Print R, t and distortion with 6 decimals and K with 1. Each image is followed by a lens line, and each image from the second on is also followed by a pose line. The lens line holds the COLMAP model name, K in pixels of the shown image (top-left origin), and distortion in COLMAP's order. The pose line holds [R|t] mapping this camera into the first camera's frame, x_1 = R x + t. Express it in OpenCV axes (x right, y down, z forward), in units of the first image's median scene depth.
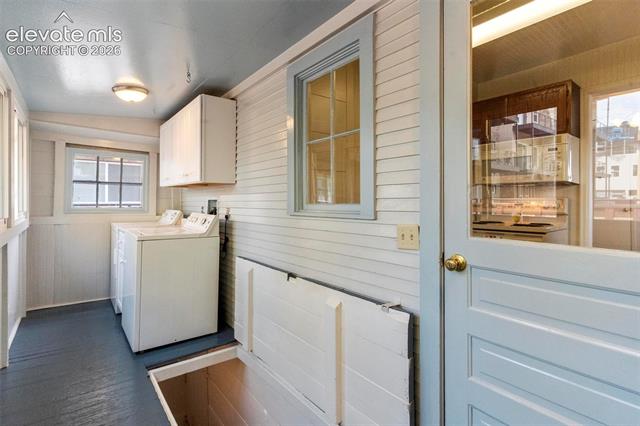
lens RADIAL K [[323.4, 0, 320.0], [0, 323.4, 213.0], [0, 0, 1]] dist [-0.001684, -0.000819]
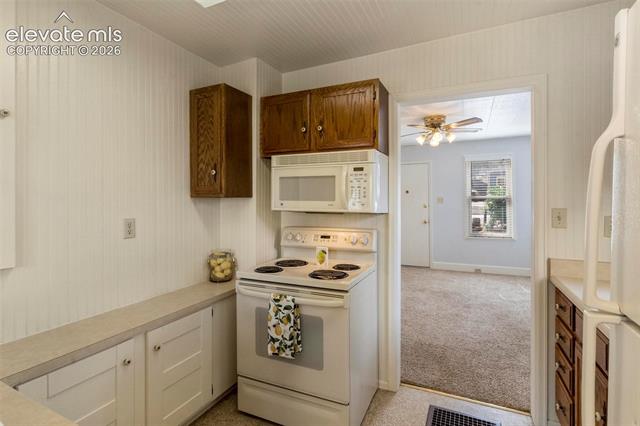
lens RADIAL K [[323.4, 0, 320.0], [0, 323.4, 213.0], [0, 0, 1]] dist [-0.001684, -0.000819]
pose [[0.895298, 0.001202, 0.445466, 0.292499], [0.001053, 0.999988, -0.004815, -0.087202], [-0.445466, 0.004780, 0.895286, 0.353223]]
